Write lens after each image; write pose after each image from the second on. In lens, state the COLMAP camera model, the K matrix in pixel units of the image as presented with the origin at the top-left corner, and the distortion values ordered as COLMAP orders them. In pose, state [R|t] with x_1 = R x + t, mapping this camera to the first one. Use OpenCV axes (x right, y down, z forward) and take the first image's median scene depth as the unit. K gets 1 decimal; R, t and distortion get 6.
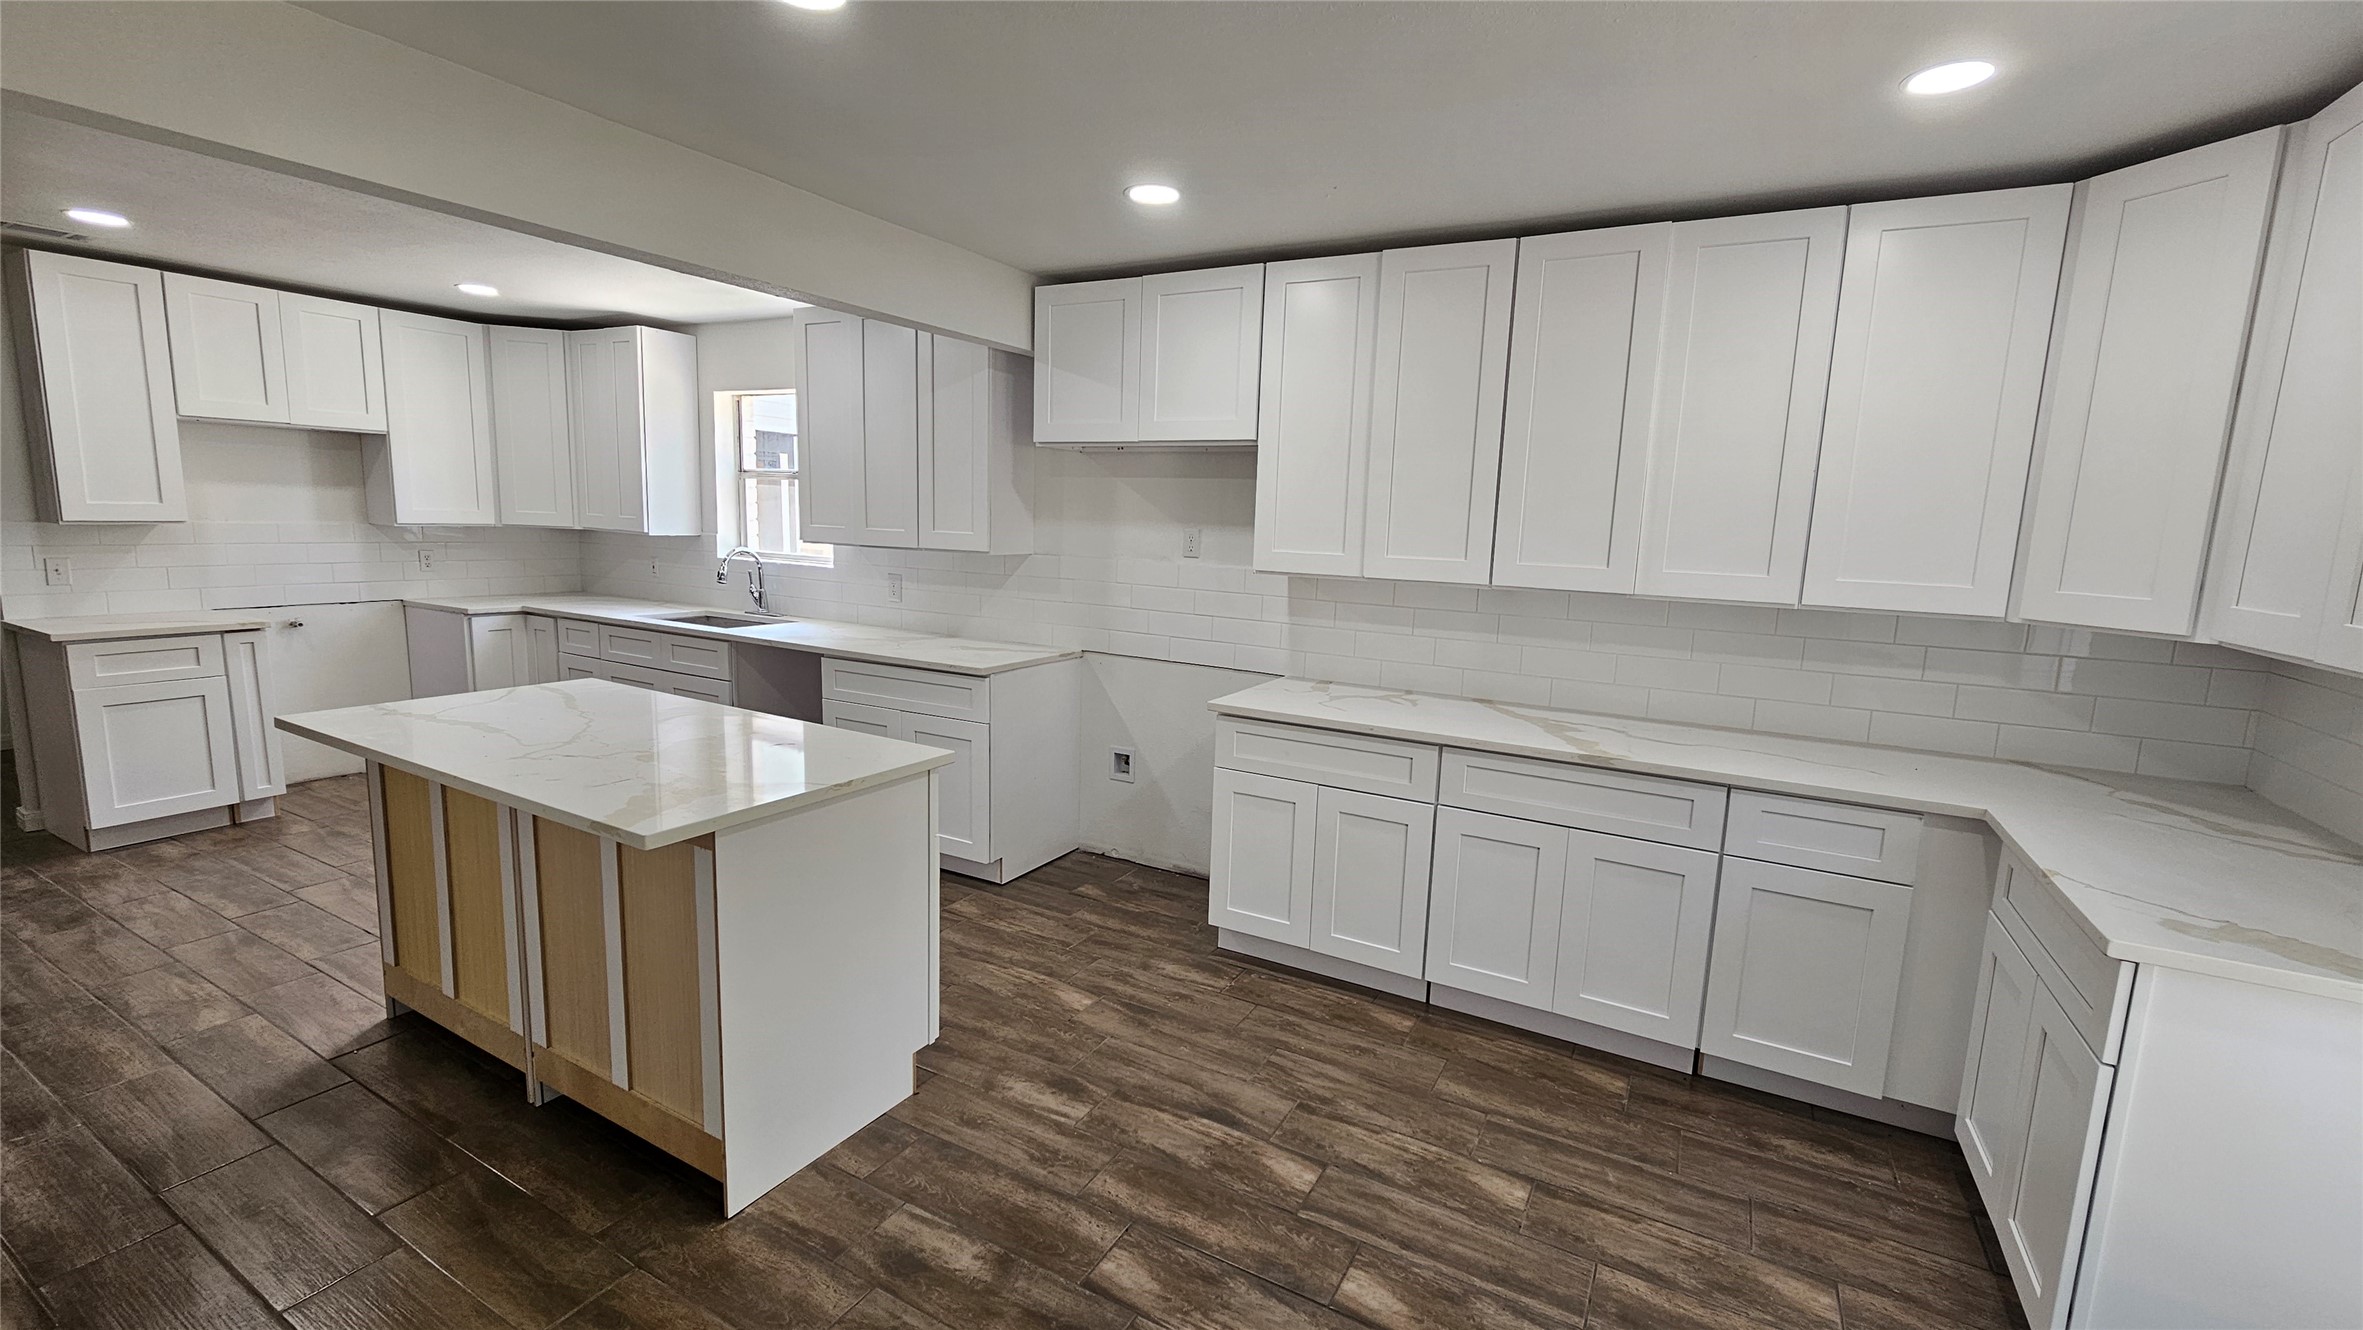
lens RADIAL K [[964.3, 0, 1200.7], [0, 964.3, 654.0], [0, 0, 1]] dist [0.000788, -0.001427]
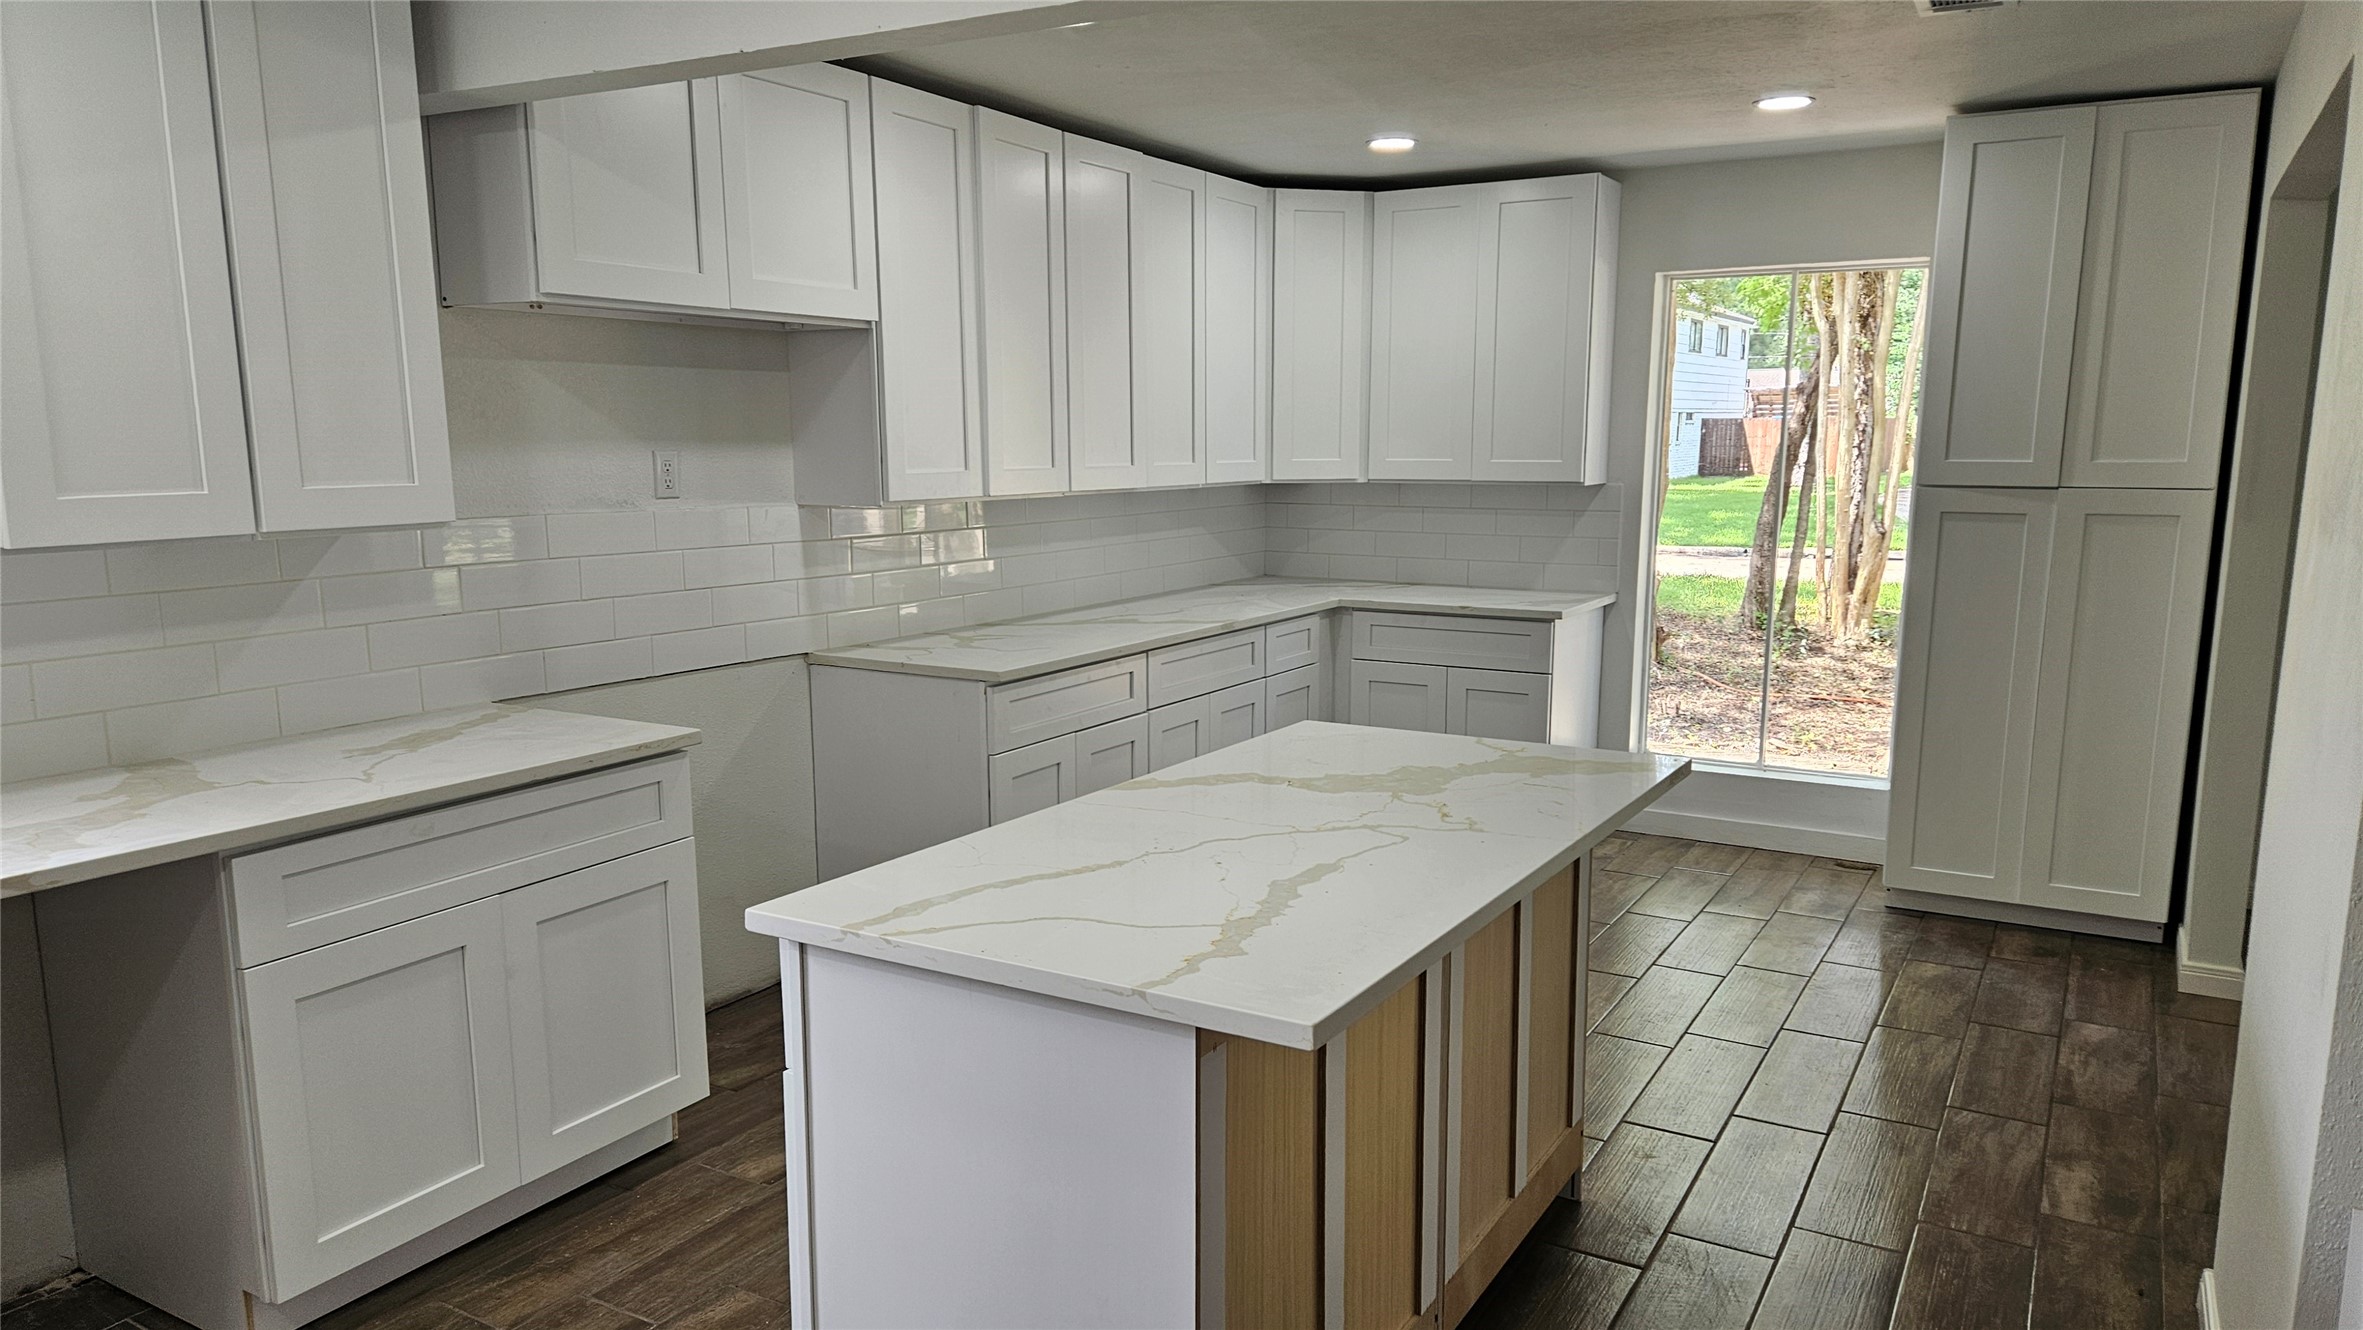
lens RADIAL K [[1563.7, 0, 1184.2], [0, 1563.7, 685.7], [0, 0, 1]] dist [0.073402, -0.062486]
pose [[0.038501, -0.201717, 0.978687, -1.070546], [0.134724, 0.971519, 0.194939, -0.145482], [-0.990135, 0.124347, 0.064581, 0.674595]]
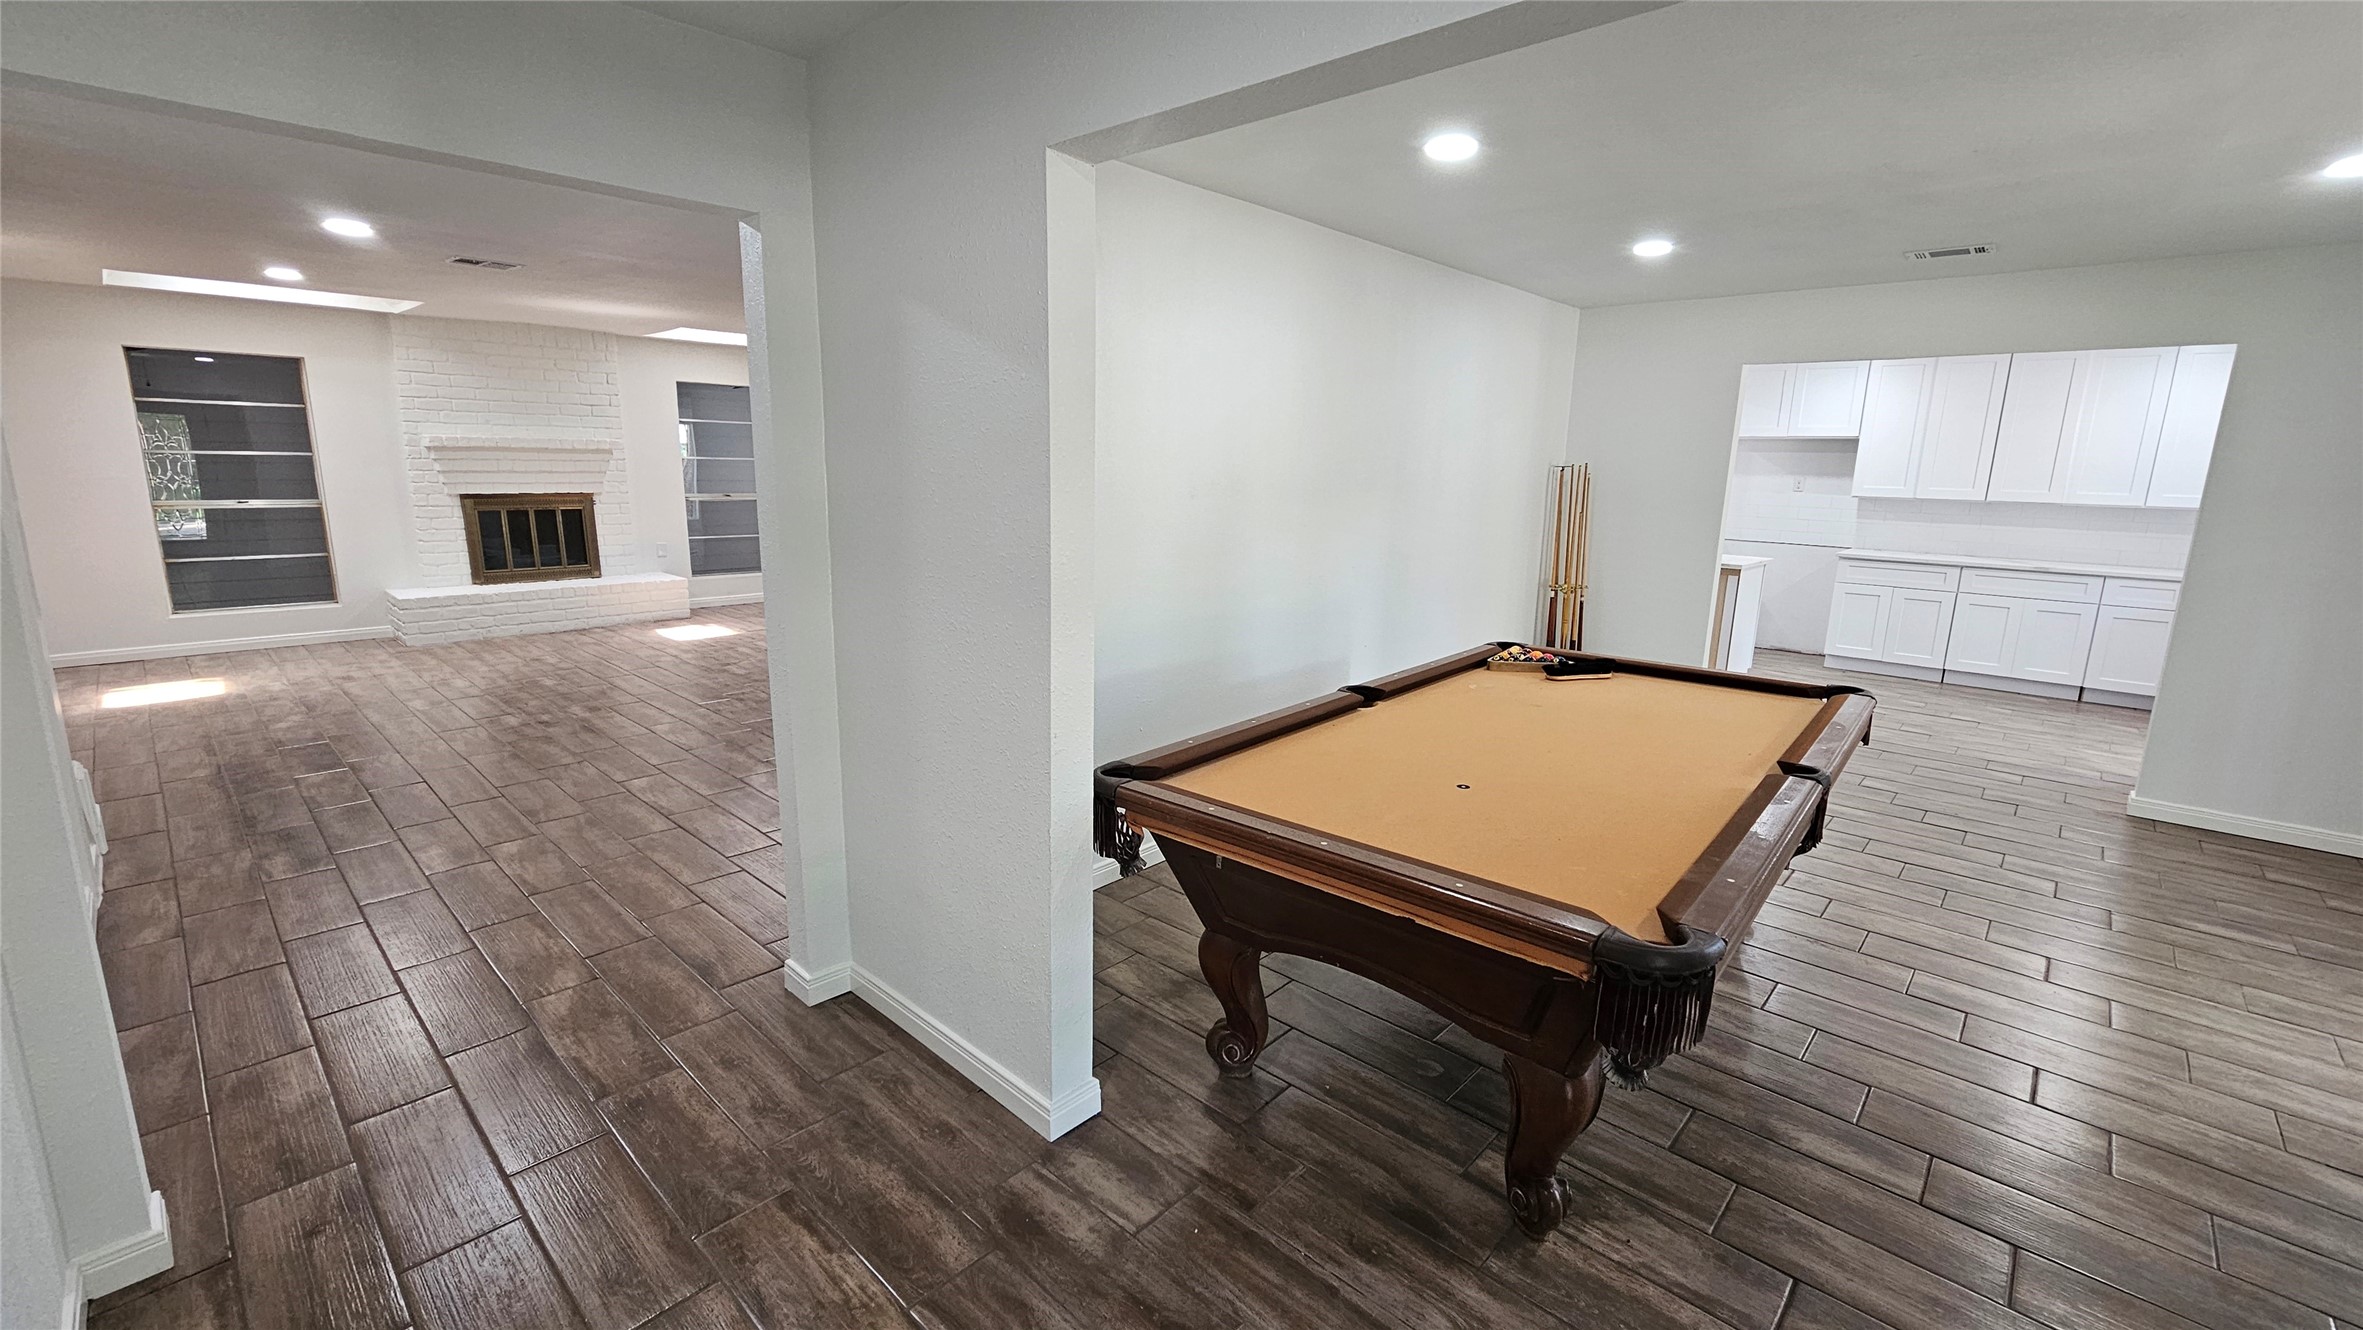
lens RADIAL K [[964.3, 0, 1190.7], [0, 964.3, 657.3], [0, 0, 1]] dist [0.000788, -0.001427]
pose [[0.966681, 0.030548, -0.254154, -0.782366], [-0.015689, 0.998058, 0.060288, 0.160812], [0.255502, -0.054292, 0.965283, -1.436313]]
